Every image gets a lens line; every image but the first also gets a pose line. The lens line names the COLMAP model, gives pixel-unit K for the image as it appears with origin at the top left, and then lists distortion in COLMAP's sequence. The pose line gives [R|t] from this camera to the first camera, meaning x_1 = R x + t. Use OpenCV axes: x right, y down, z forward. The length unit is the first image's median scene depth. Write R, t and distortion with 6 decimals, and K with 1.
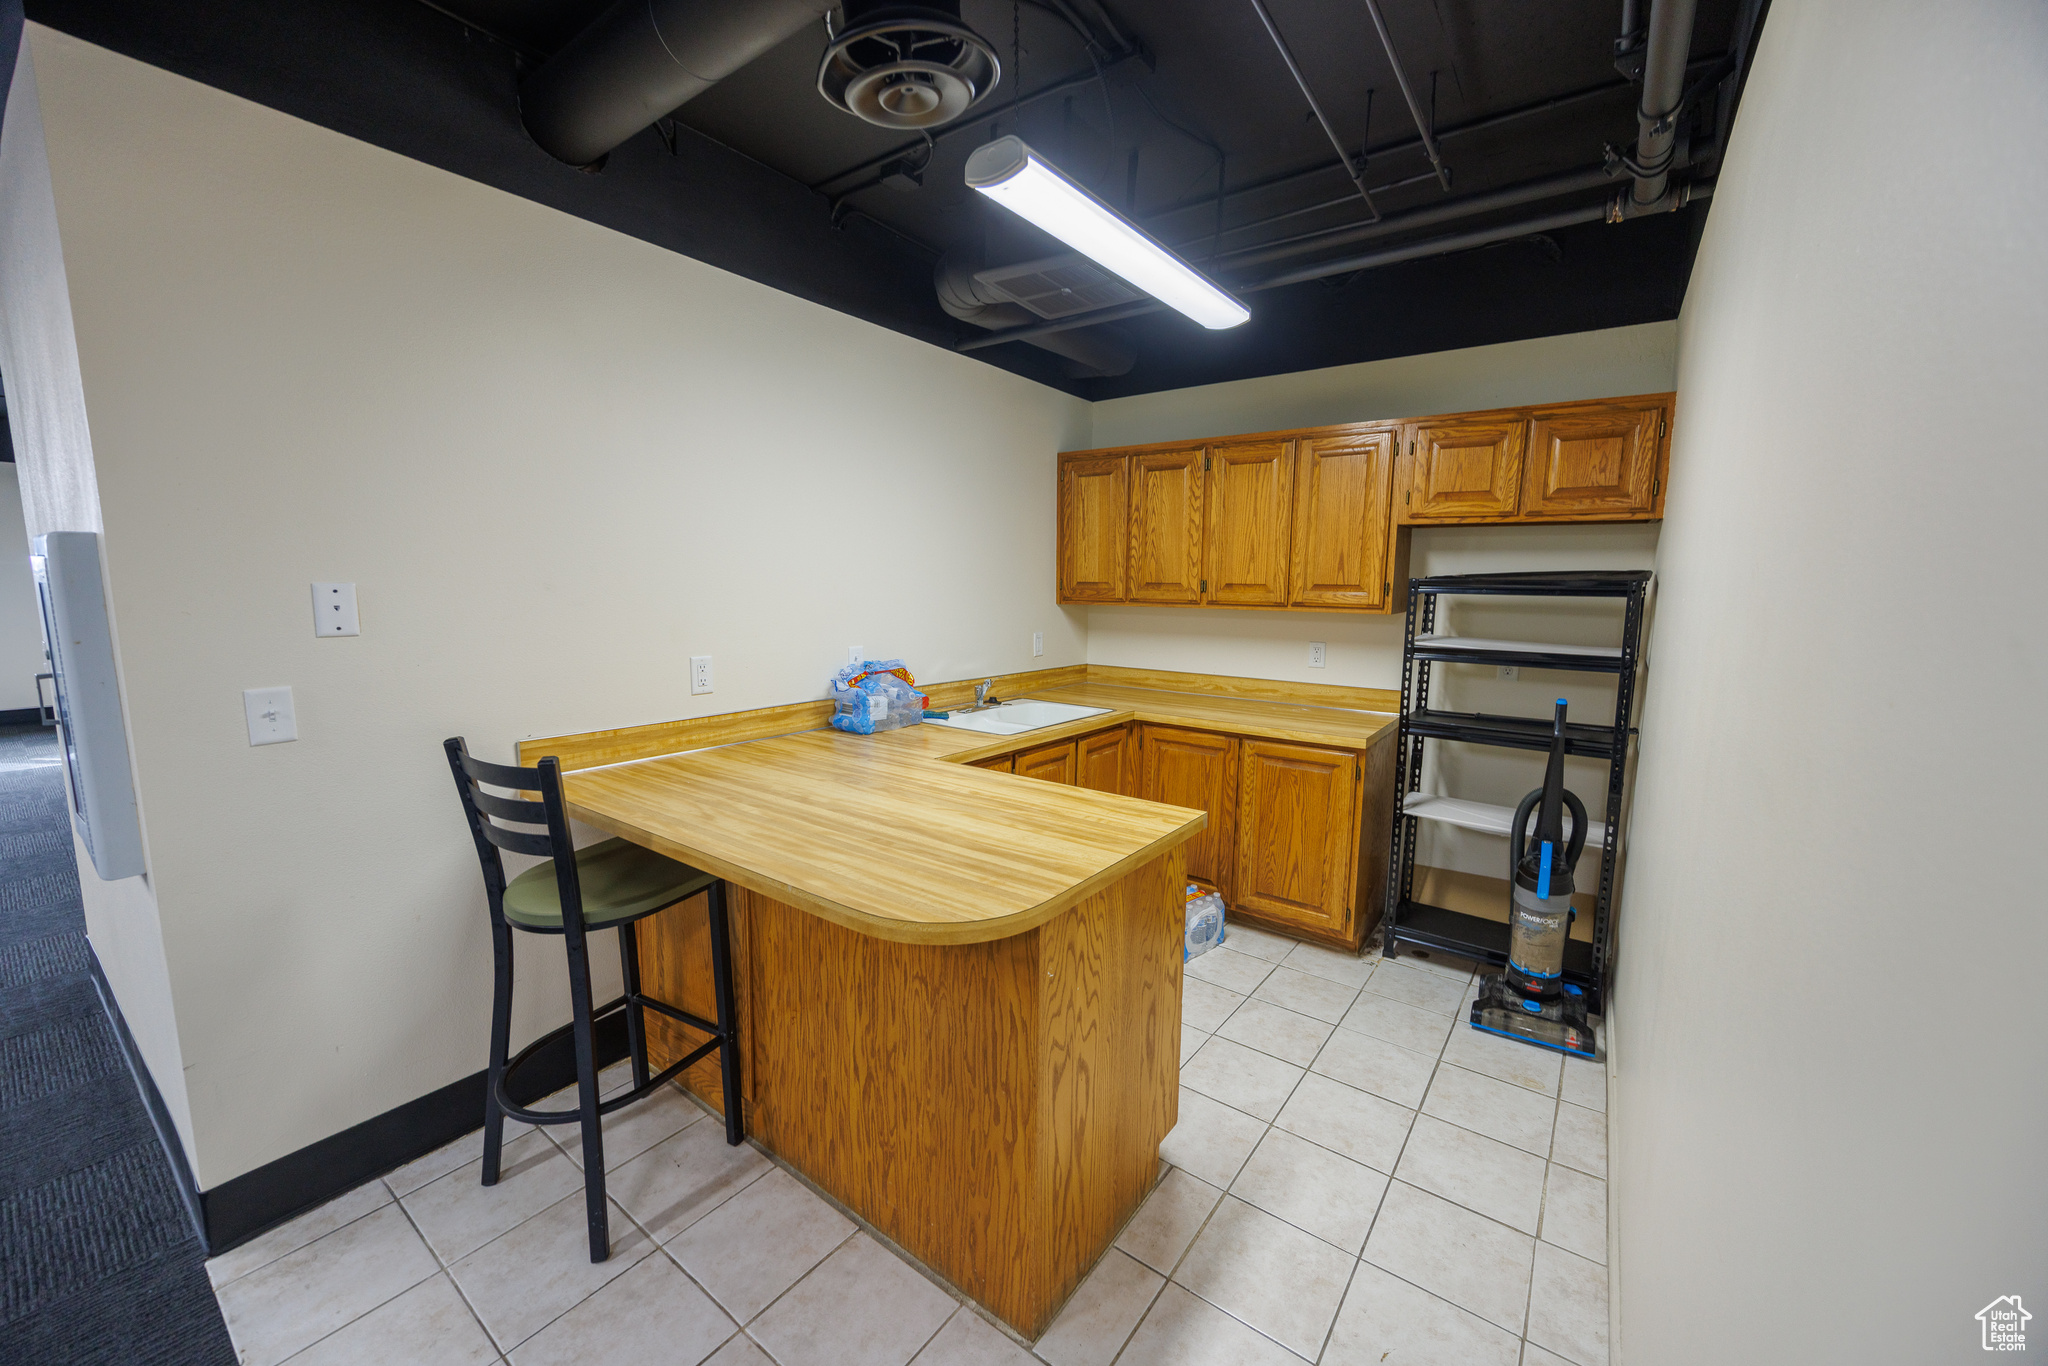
lens RADIAL K [[801.7, 0, 982.9], [0, 801.7, 690.1], [0, 0, 1]] dist [0.000641, 0.000050]
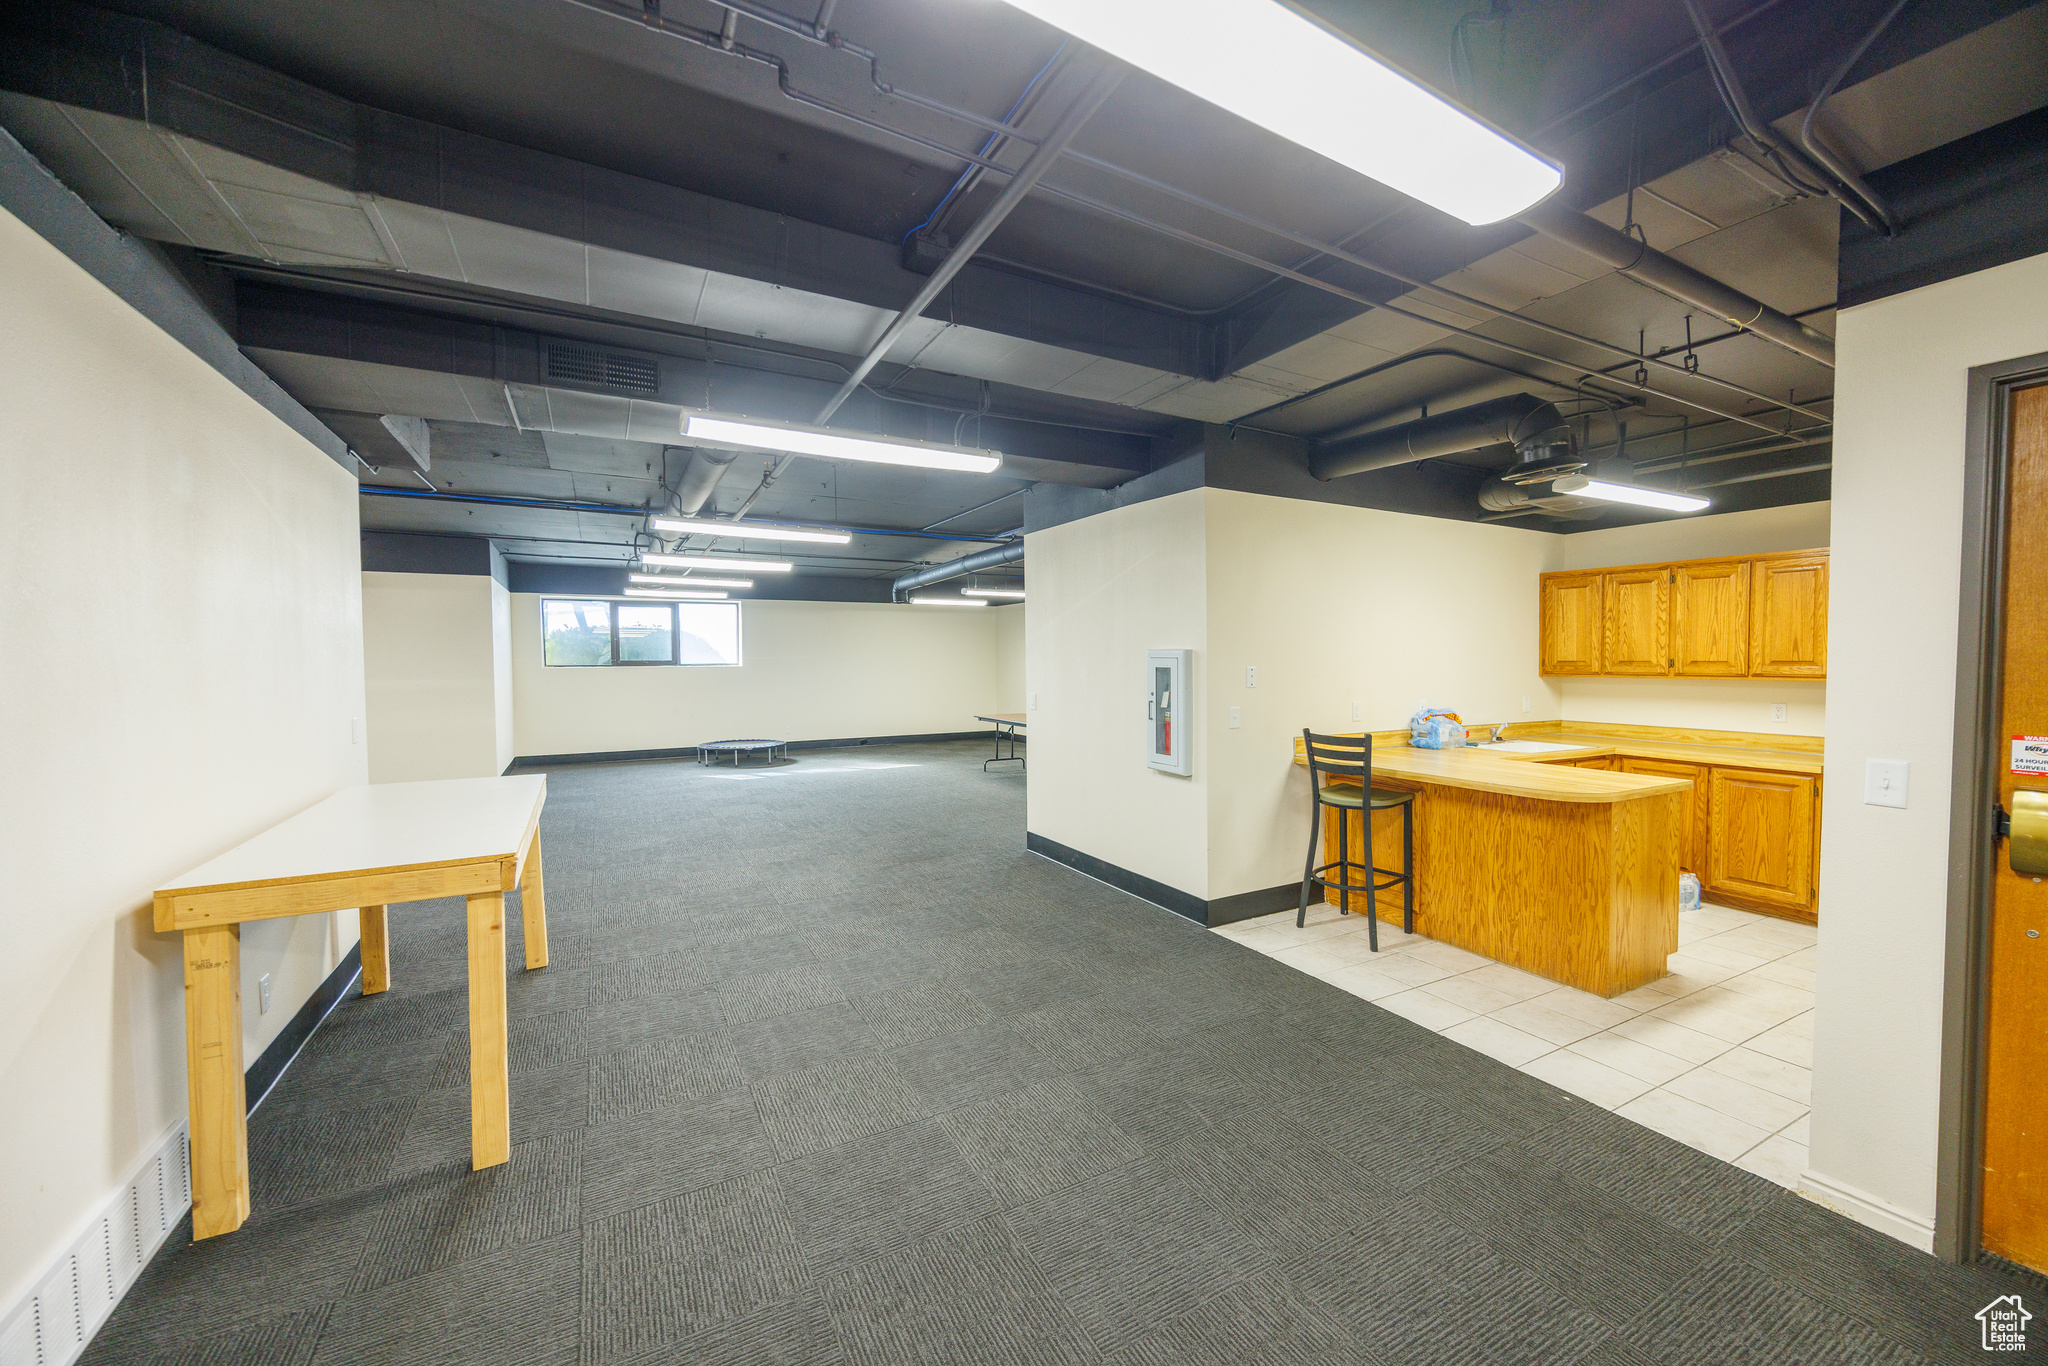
lens RADIAL K [[801.7, 0, 982.9], [0, 801.7, 690.1], [0, 0, 1]] dist [0.000641, 0.000050]
pose [[0.916579, 0.002807, -0.399844, -0.300286], [-0.041656, 0.995204, -0.088505, 0.103922], [0.397678, 0.097778, 0.912300, -0.851095]]
